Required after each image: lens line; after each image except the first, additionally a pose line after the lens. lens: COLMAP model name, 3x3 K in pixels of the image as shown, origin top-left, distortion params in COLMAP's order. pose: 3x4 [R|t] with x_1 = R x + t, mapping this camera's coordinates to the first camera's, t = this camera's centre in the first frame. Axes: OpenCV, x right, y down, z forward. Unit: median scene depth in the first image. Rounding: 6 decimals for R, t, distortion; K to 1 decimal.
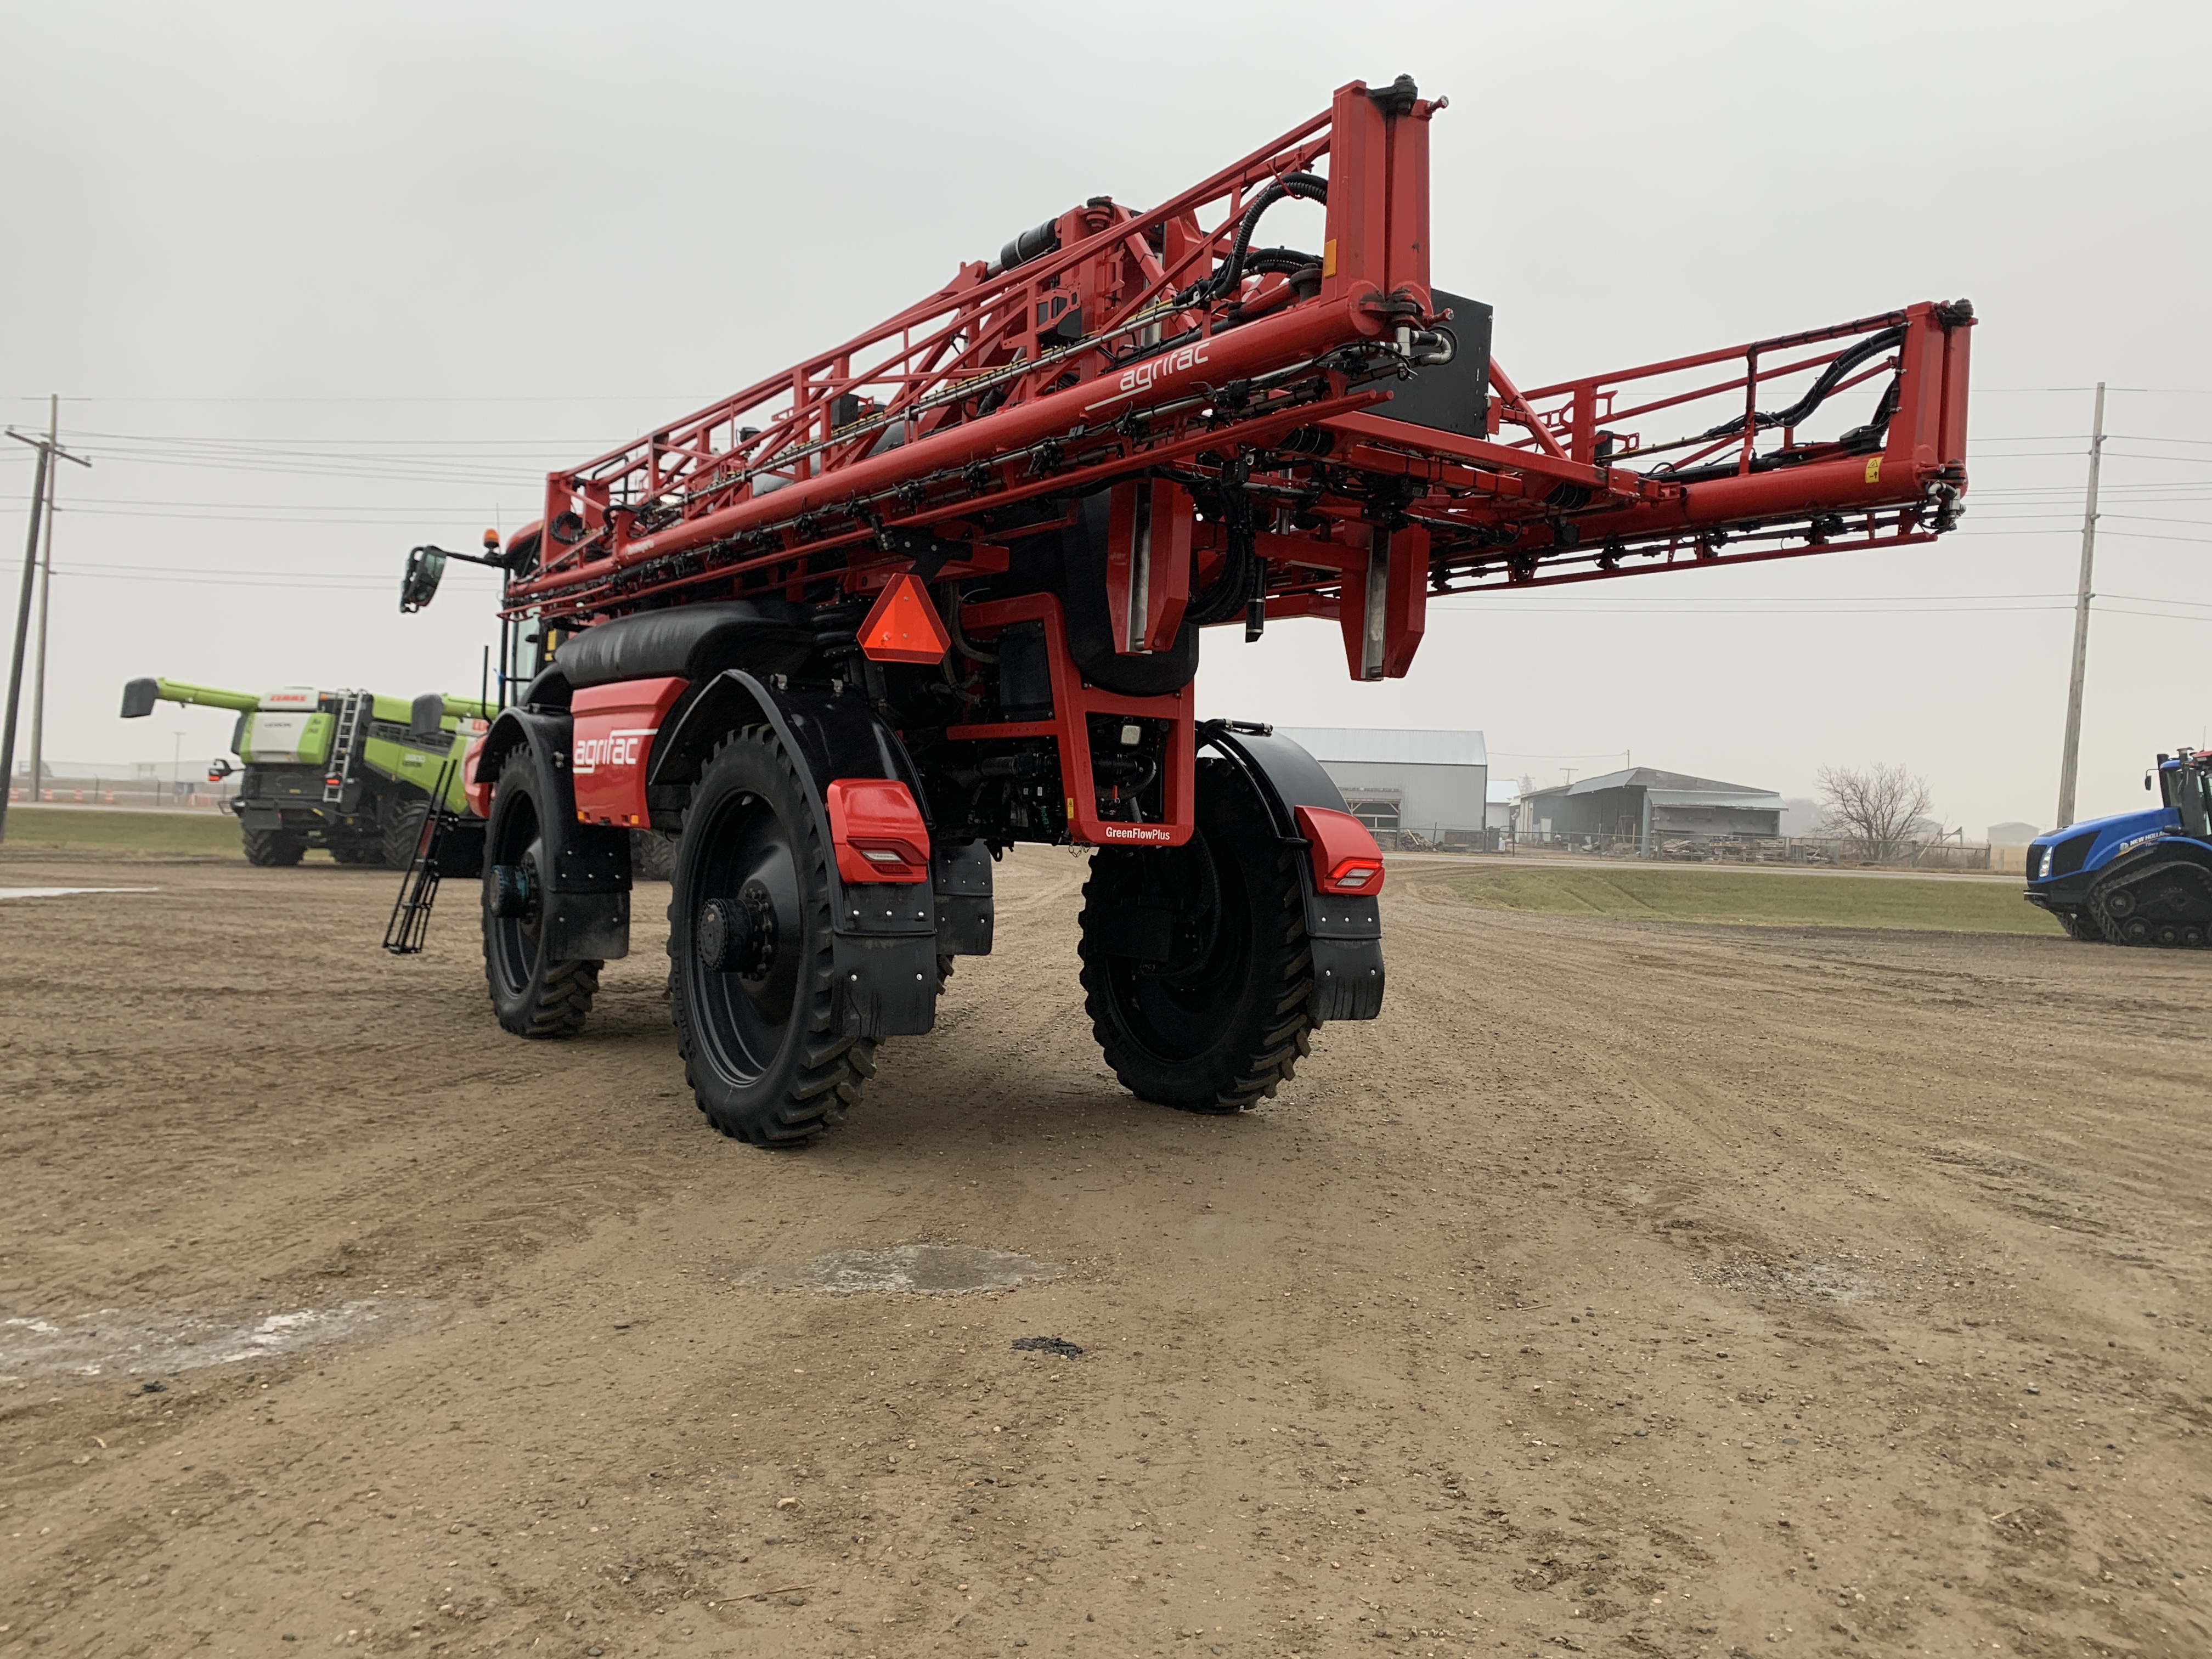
lens RADIAL K [[1676.8, 0, 1096.2], [0, 1676.8, 822.9], [0, 0, 1]] dist [0.036472, -0.047830]
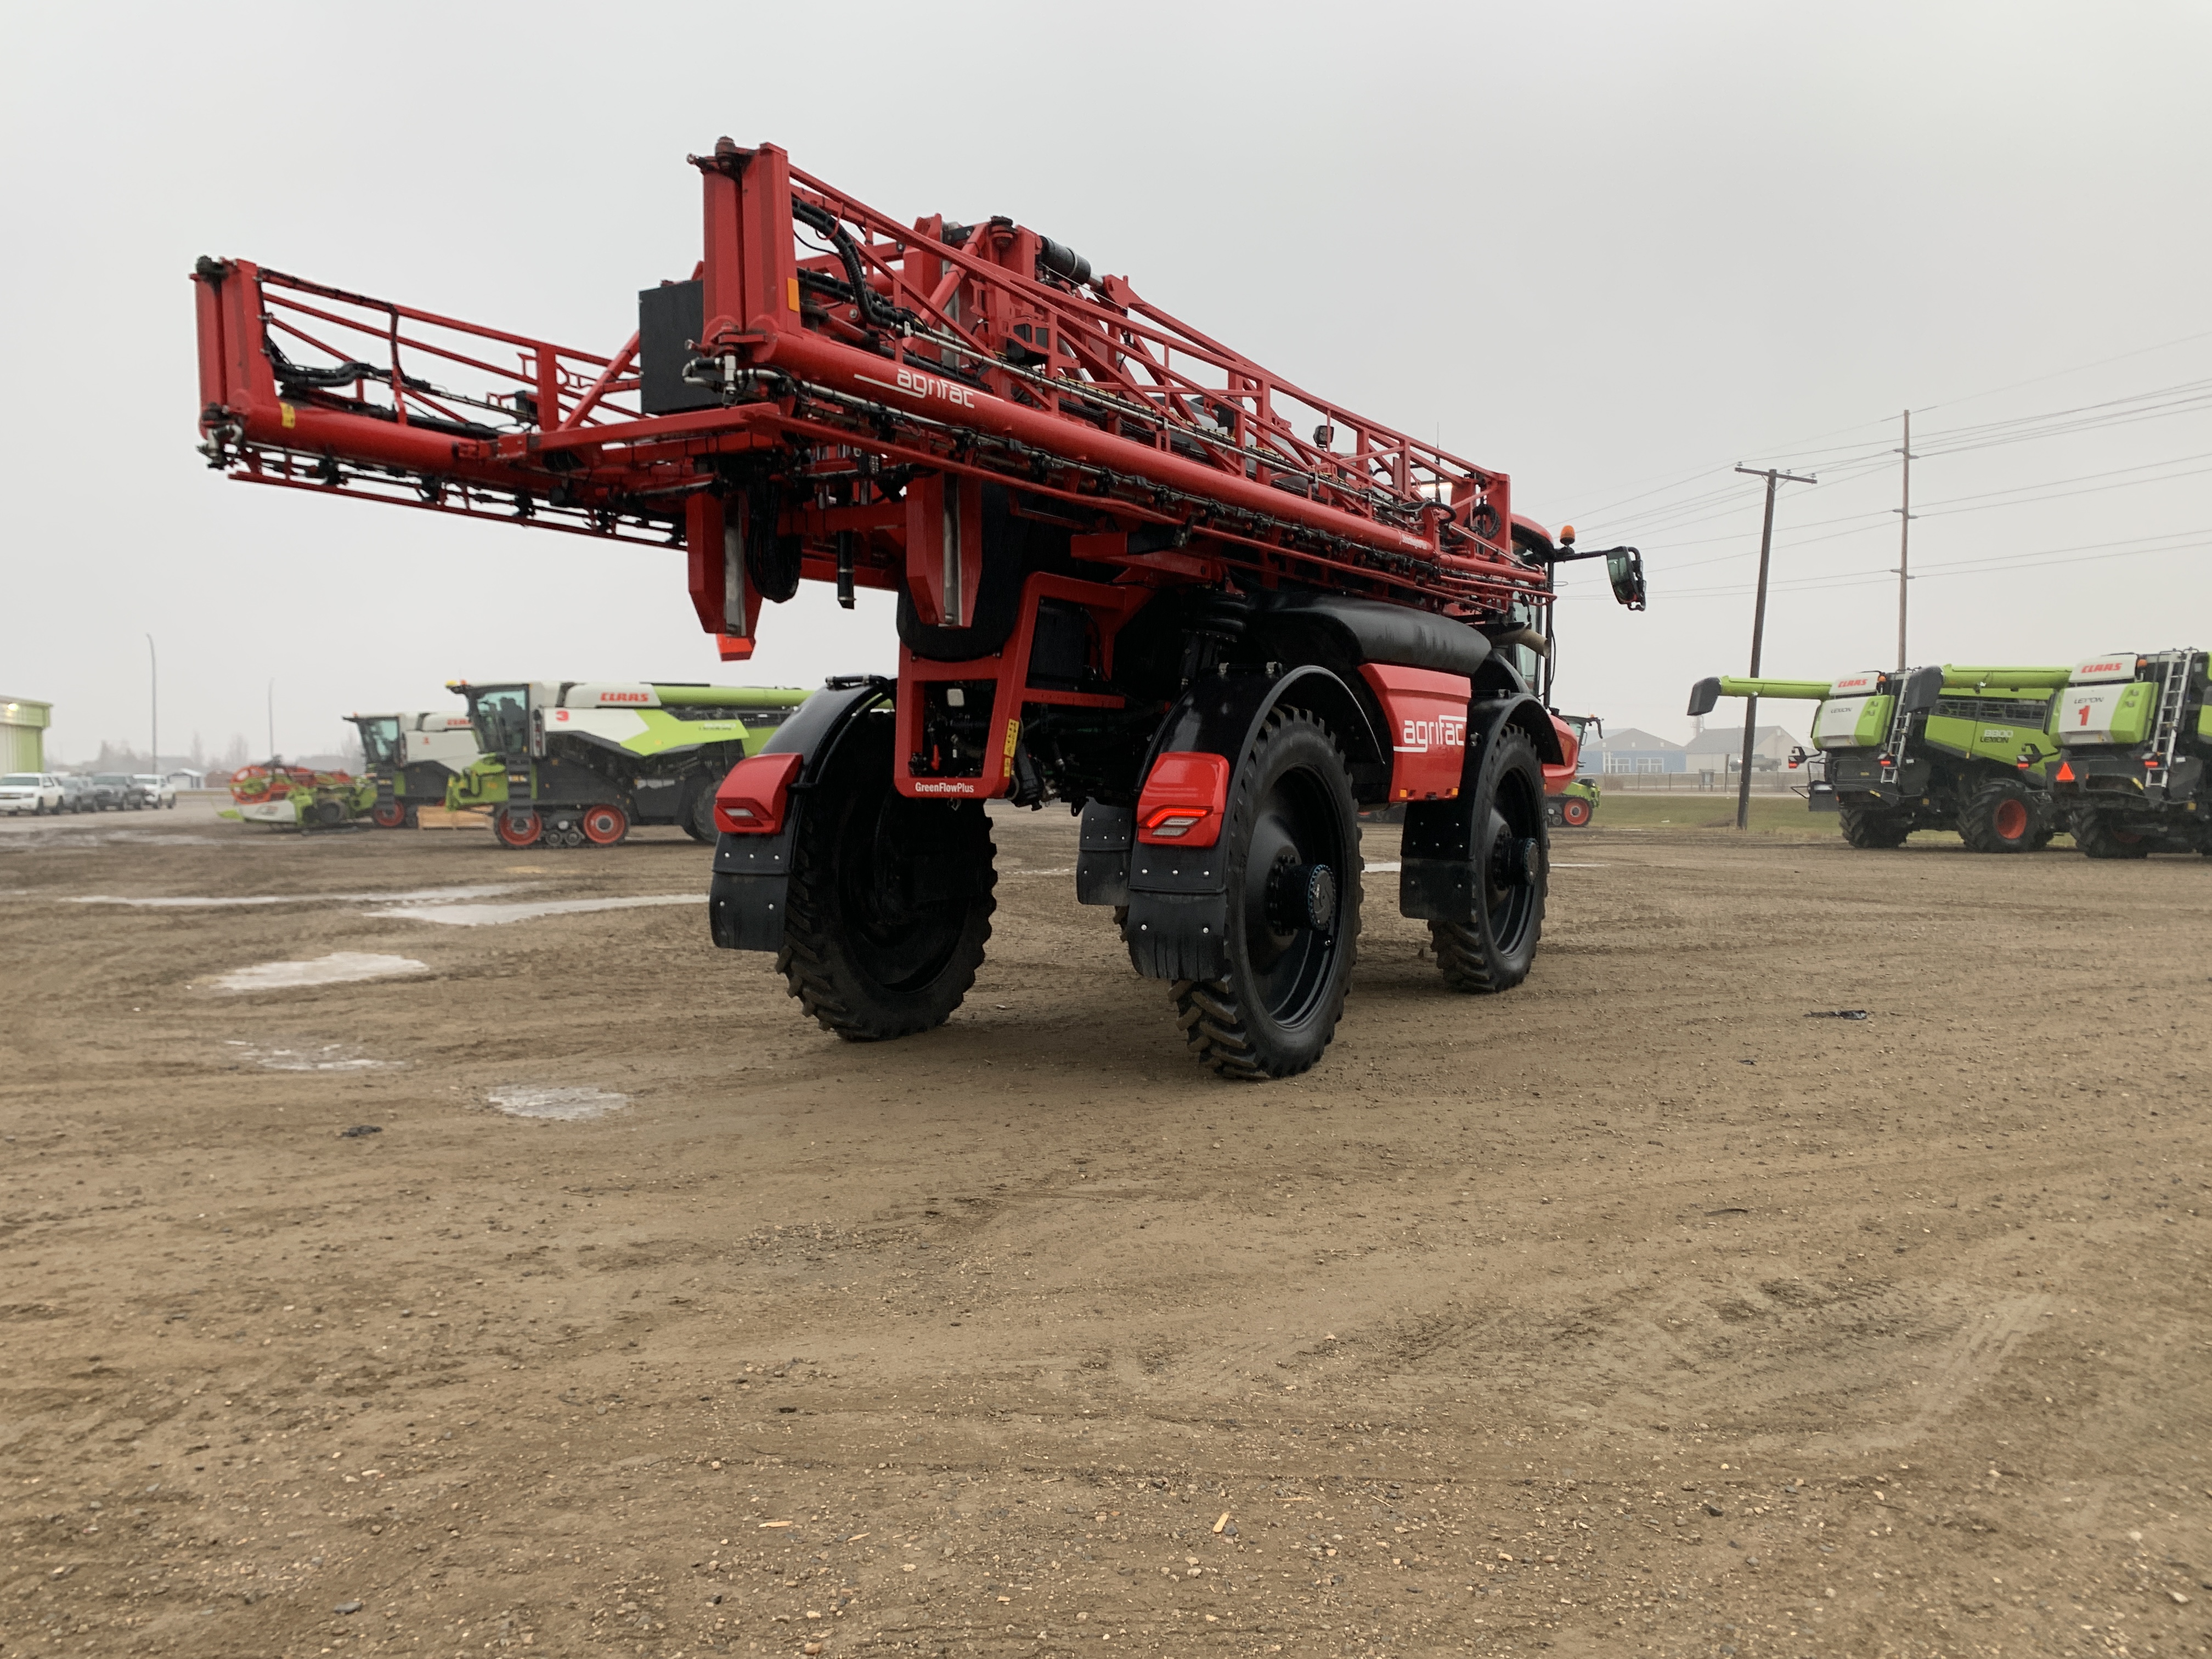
lens RADIAL K [[1676.8, 0, 1096.2], [0, 1676.8, 822.9], [0, 0, 1]] dist [0.036472, -0.047830]
pose [[0.452057, -0.015243, -0.891859, 1.585947], [0.020551, 0.999767, -0.006670, 0.058862], [0.891752, -0.015313, 0.452265, 0.889704]]
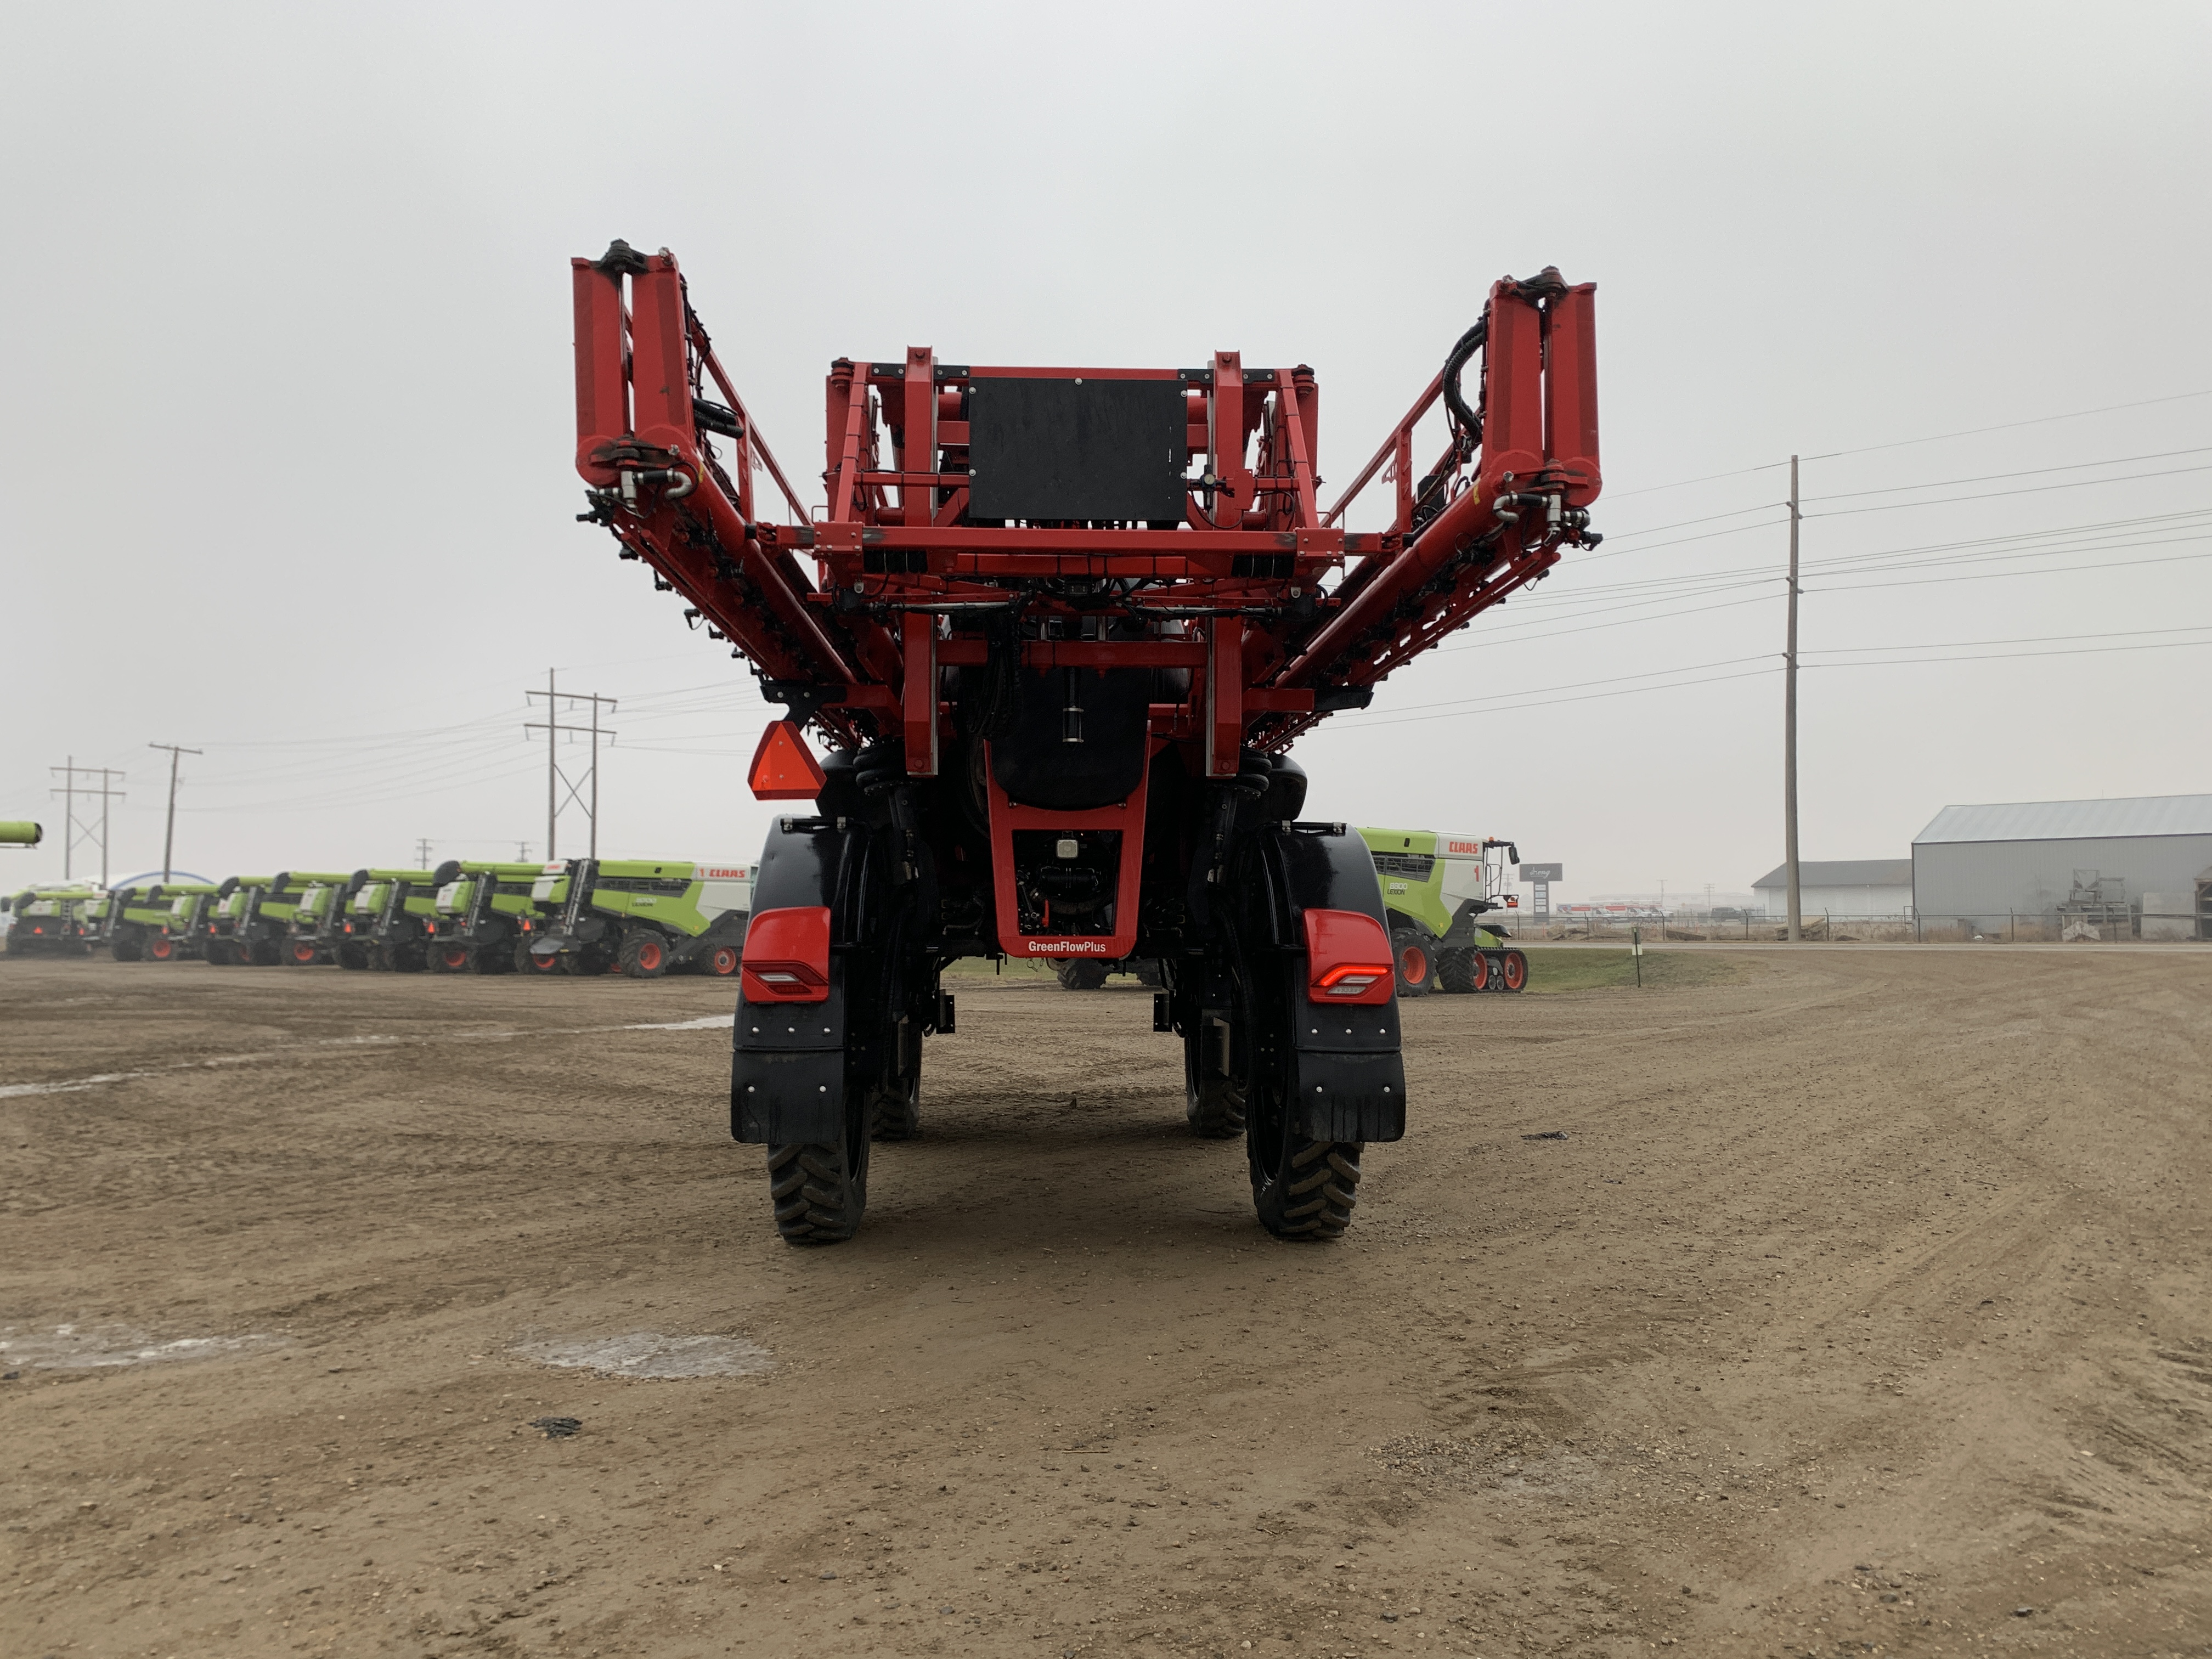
lens RADIAL K [[1676.8, 0, 1096.2], [0, 1676.8, 822.9], [0, 0, 1]] dist [0.036472, -0.047830]
pose [[0.854744, -0.071978, -0.514036, 0.847011], [0.035622, 0.996138, -0.080253, 0.020809], [0.517827, 0.050285, 0.854006, 0.221186]]
